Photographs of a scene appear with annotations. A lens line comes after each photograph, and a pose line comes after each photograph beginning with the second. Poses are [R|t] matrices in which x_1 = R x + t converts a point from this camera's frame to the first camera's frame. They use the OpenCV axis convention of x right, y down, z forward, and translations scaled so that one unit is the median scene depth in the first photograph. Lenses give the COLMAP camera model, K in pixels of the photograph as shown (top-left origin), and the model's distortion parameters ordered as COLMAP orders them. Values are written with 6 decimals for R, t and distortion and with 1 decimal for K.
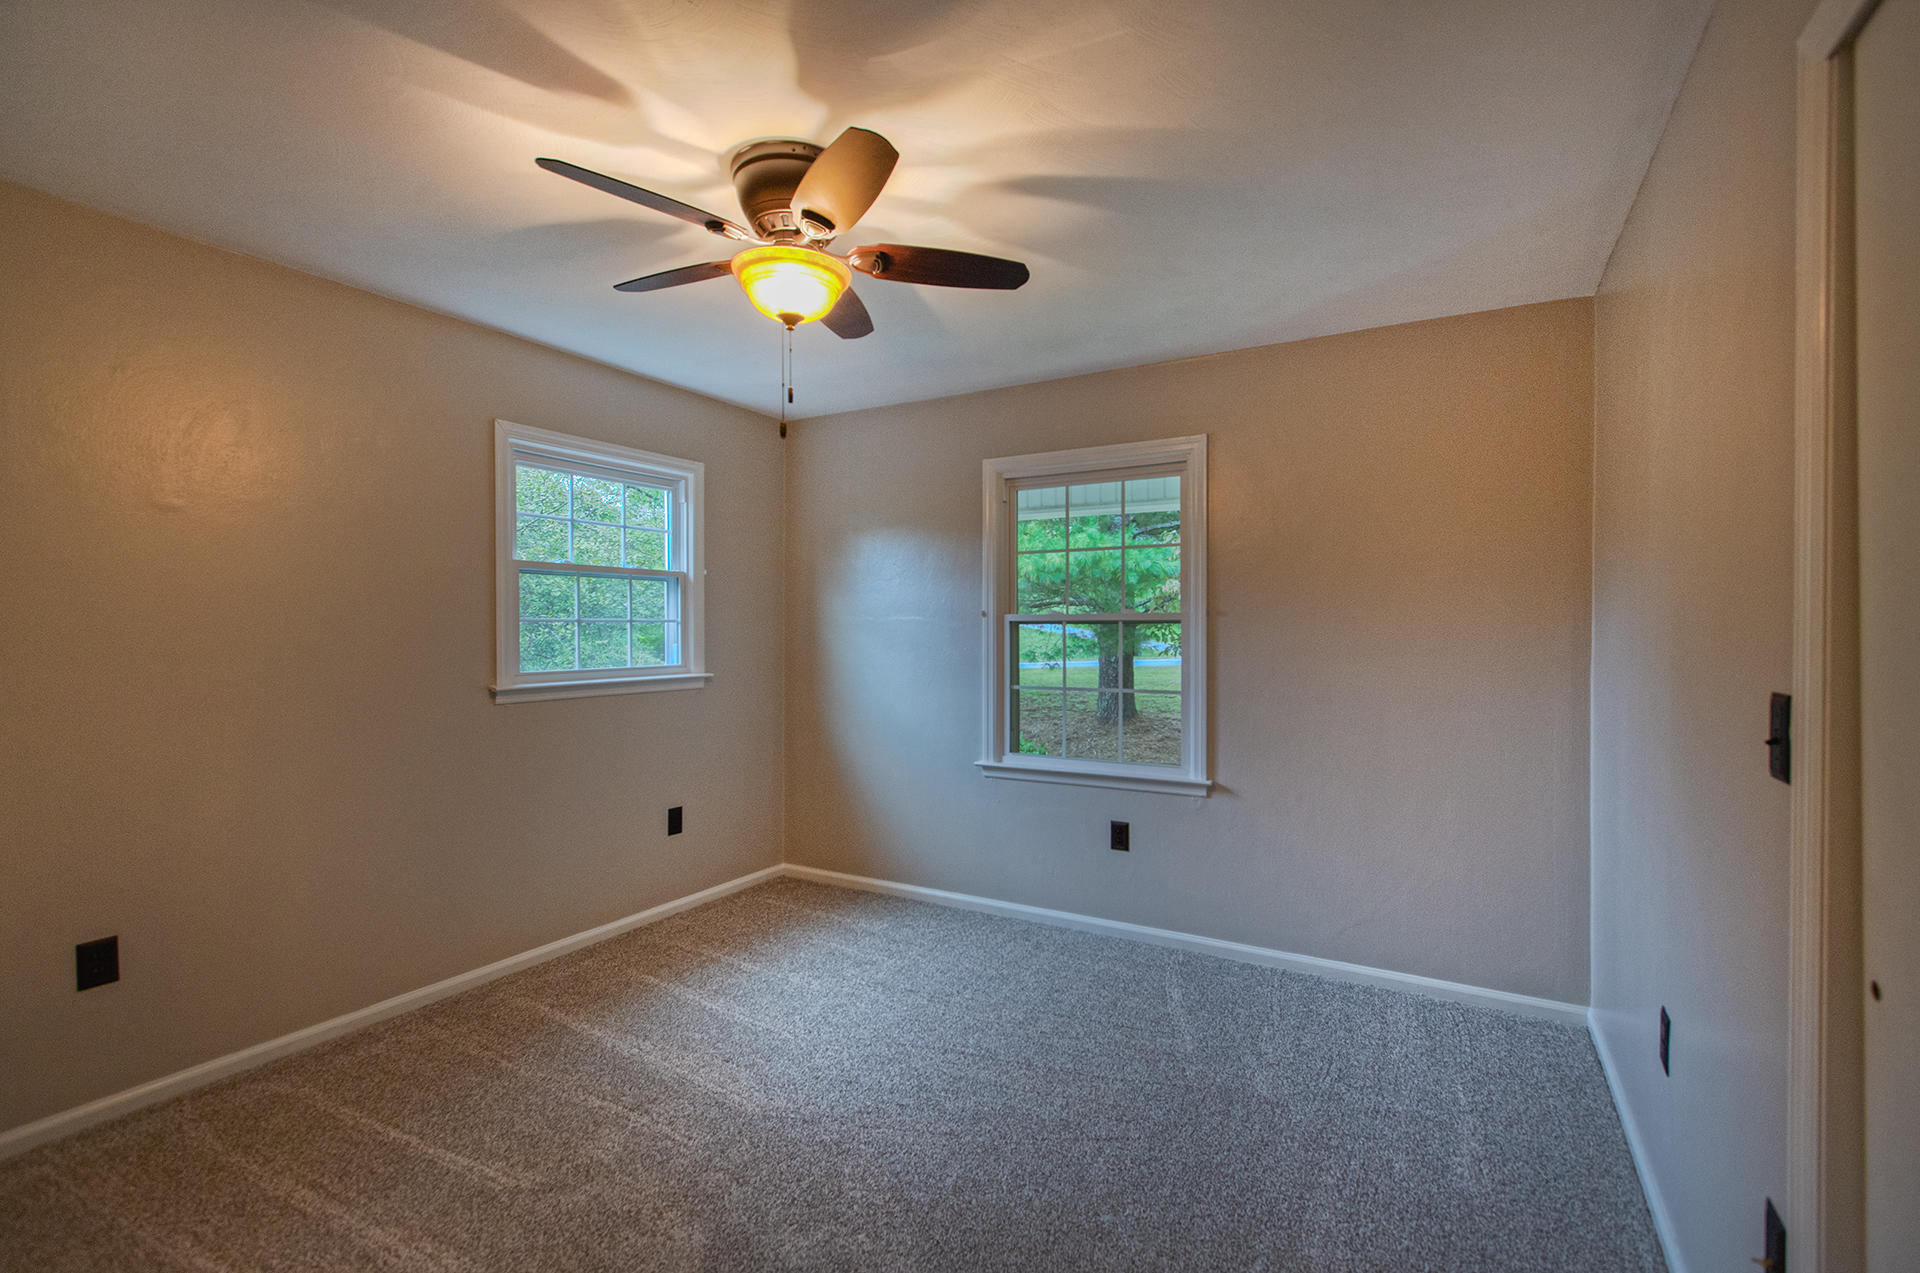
lens RADIAL K [[873.1, 0, 956.8], [0, 873.1, 632.1], [0, 0, 1]] dist [0.003039, 0.000366]
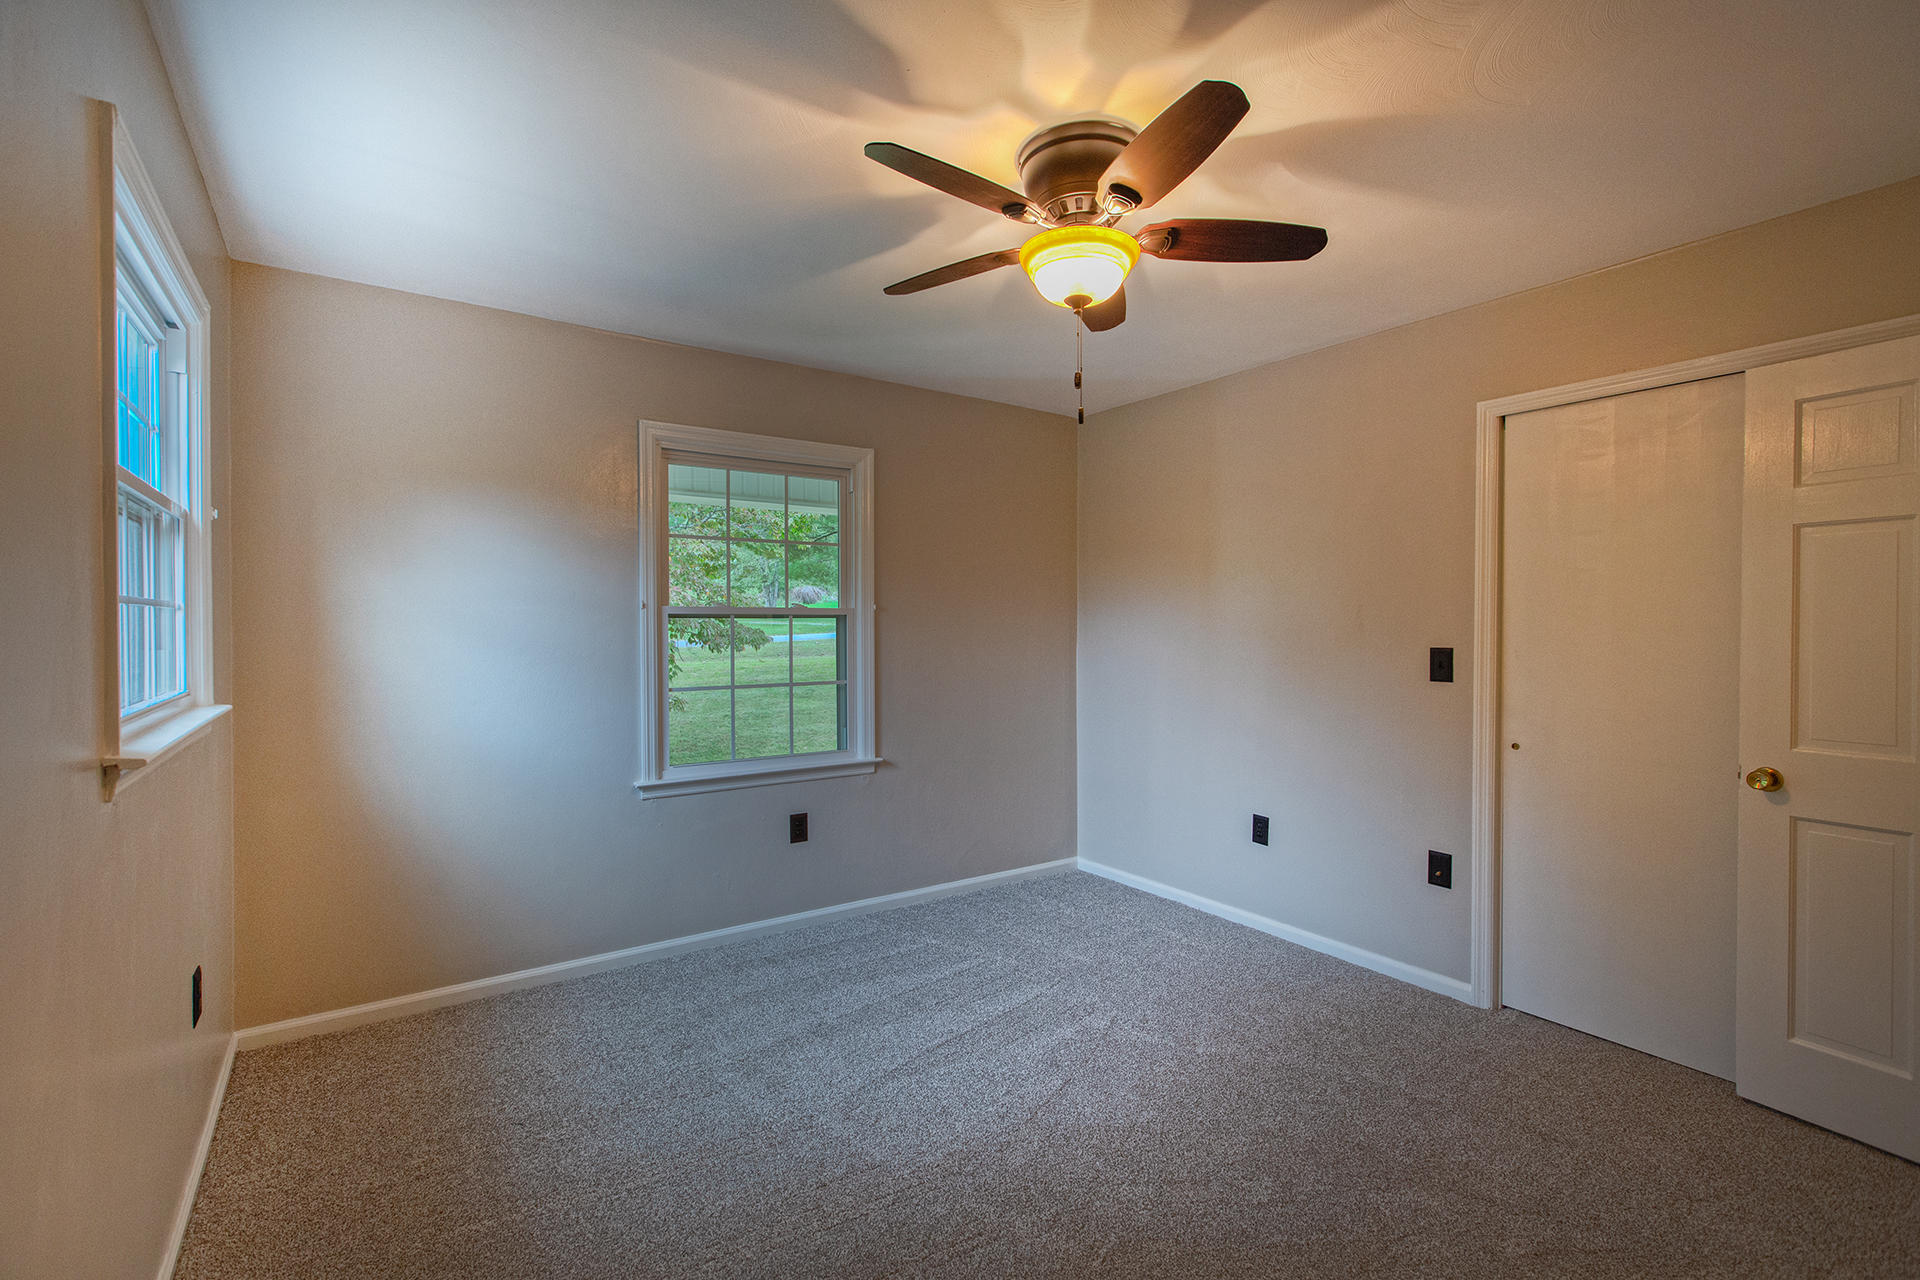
lens RADIAL K [[868.6, 0, 960.0], [0, 868.6, 640.0], [0, 0, 1]] dist [0.035058, 0.000155]
pose [[0.425212, -0.013808, 0.904988, -0.652236], [0.003503, 0.999901, 0.013610, 0.002530], [-0.905087, -0.002617, 0.425219, 0.406177]]
